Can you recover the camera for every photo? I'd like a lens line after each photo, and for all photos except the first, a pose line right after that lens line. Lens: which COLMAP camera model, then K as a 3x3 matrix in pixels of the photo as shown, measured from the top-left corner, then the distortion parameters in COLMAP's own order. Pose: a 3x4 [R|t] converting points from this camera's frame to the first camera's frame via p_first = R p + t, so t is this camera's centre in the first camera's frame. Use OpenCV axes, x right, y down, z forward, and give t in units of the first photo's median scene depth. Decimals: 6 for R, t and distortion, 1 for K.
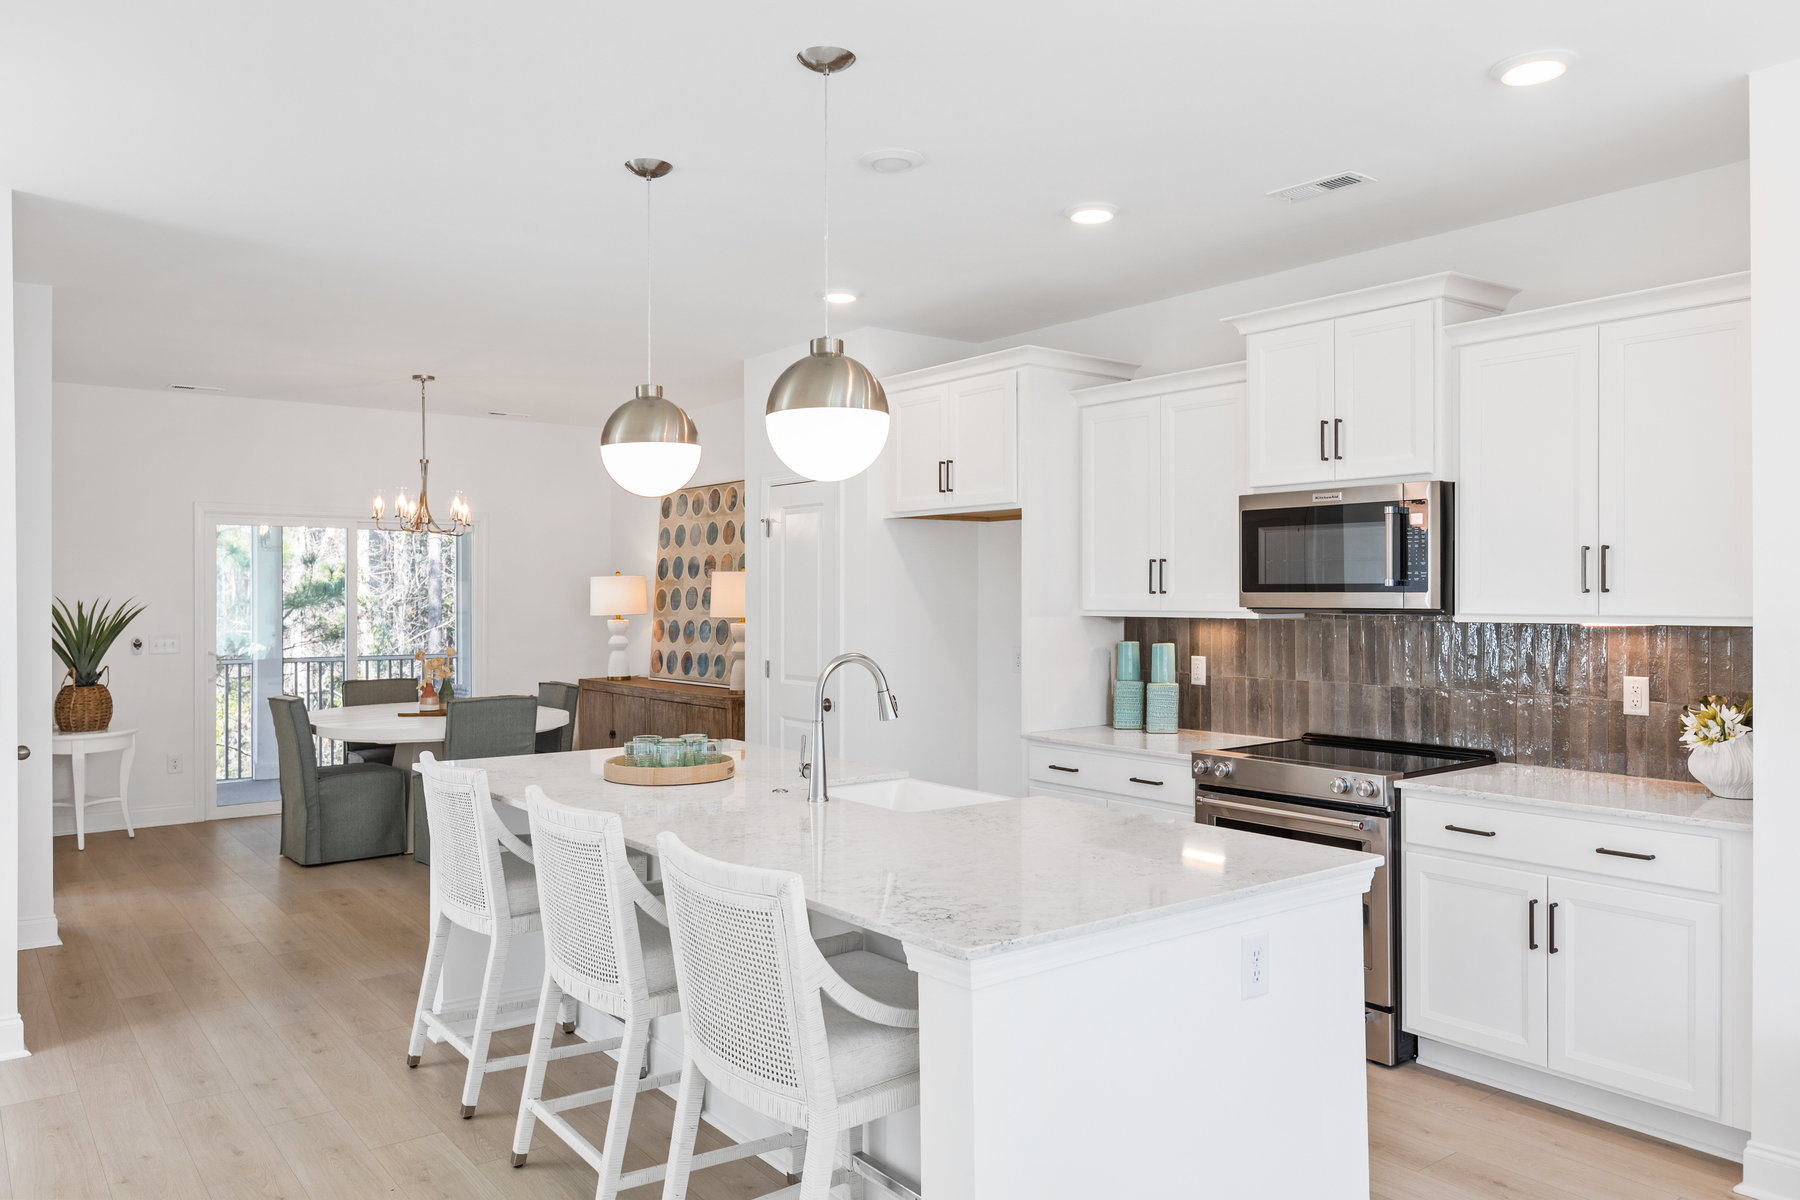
lens RADIAL K [[1274.5, 0, 900.0], [0, 1274.5, 600.0], [0, 0, 1]] dist [0.001436, -0.000208]
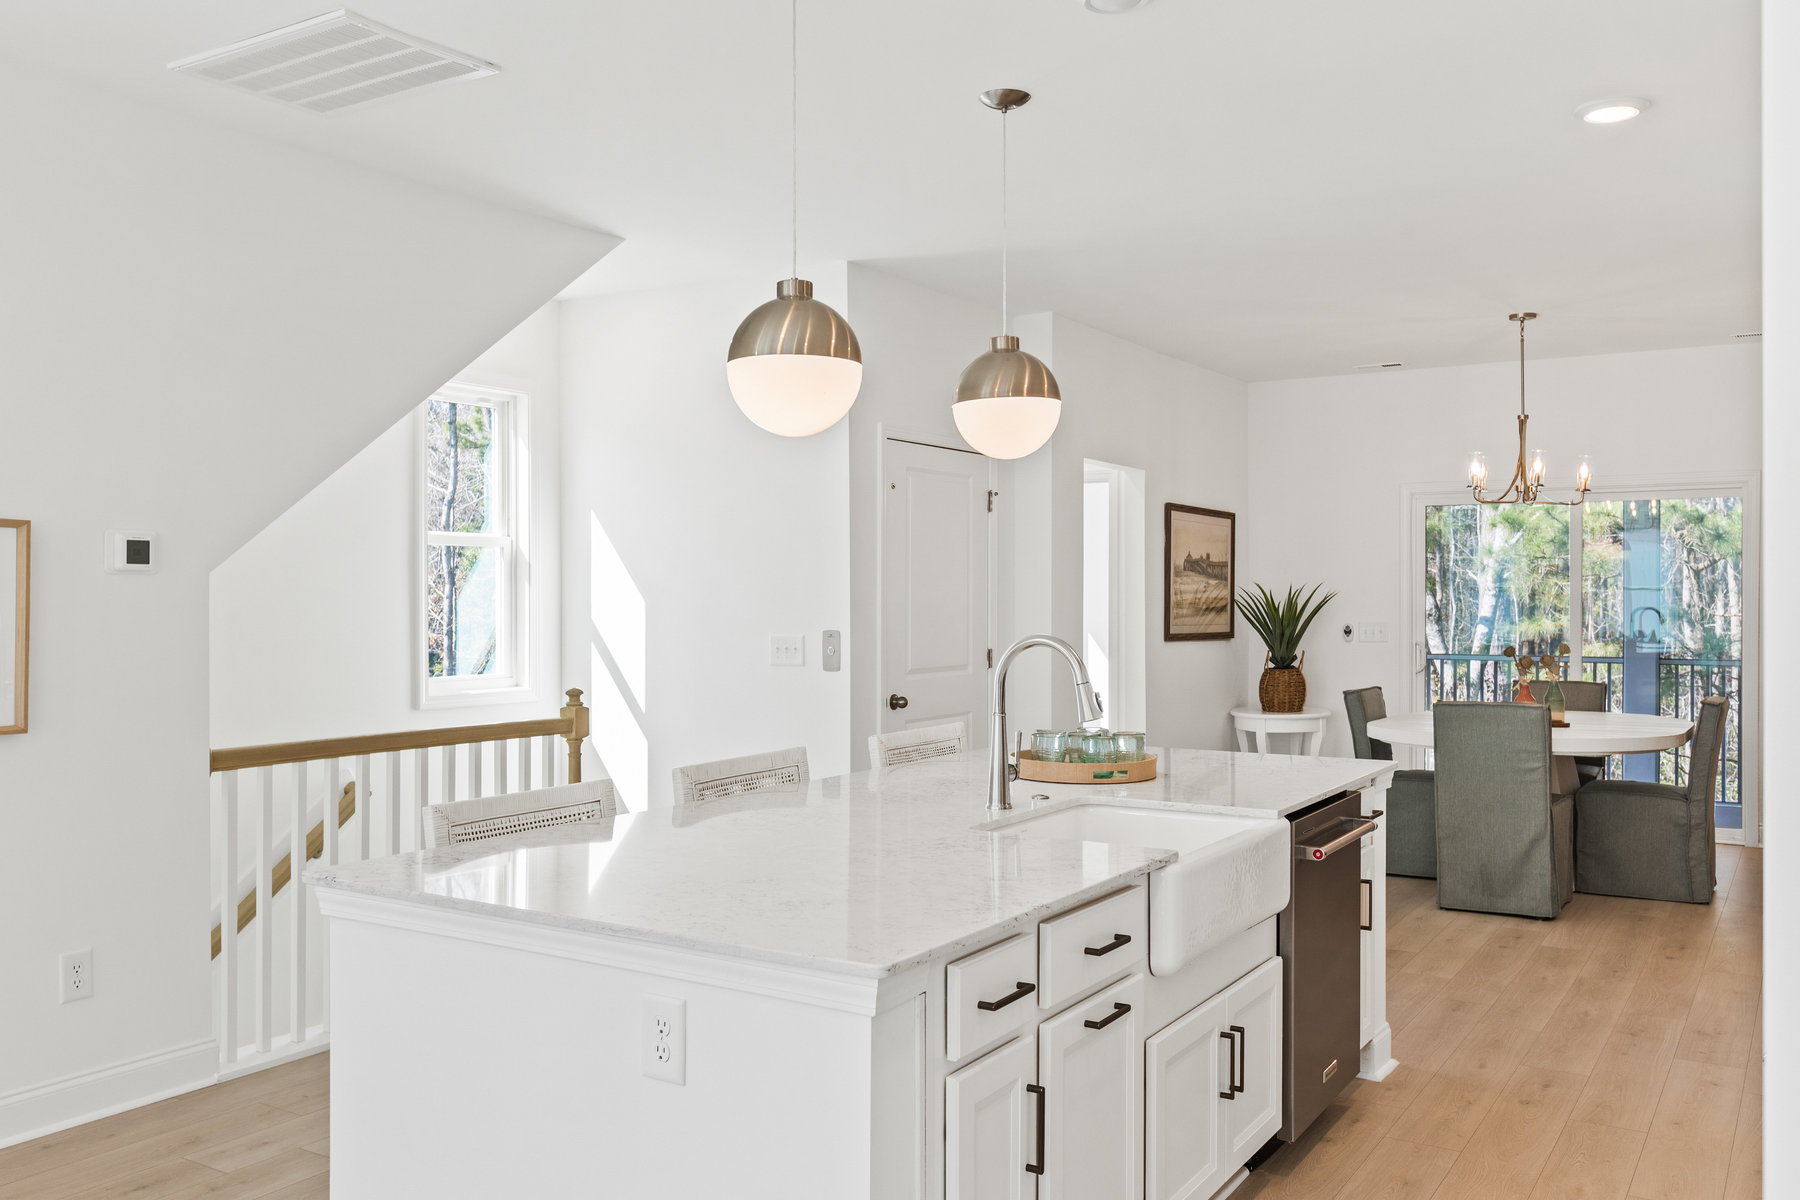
lens RADIAL K [[1487.0, 0, 899.5], [0, 1487.0, 605.7], [0, 0, 1]] dist [0.000224, 0.006421]
pose [[0.344206, 0.008381, -0.938857, 0.522541], [-0.003968, 0.999964, 0.007472, 0.010725], [0.938886, 0.001153, 0.344226, 0.376559]]
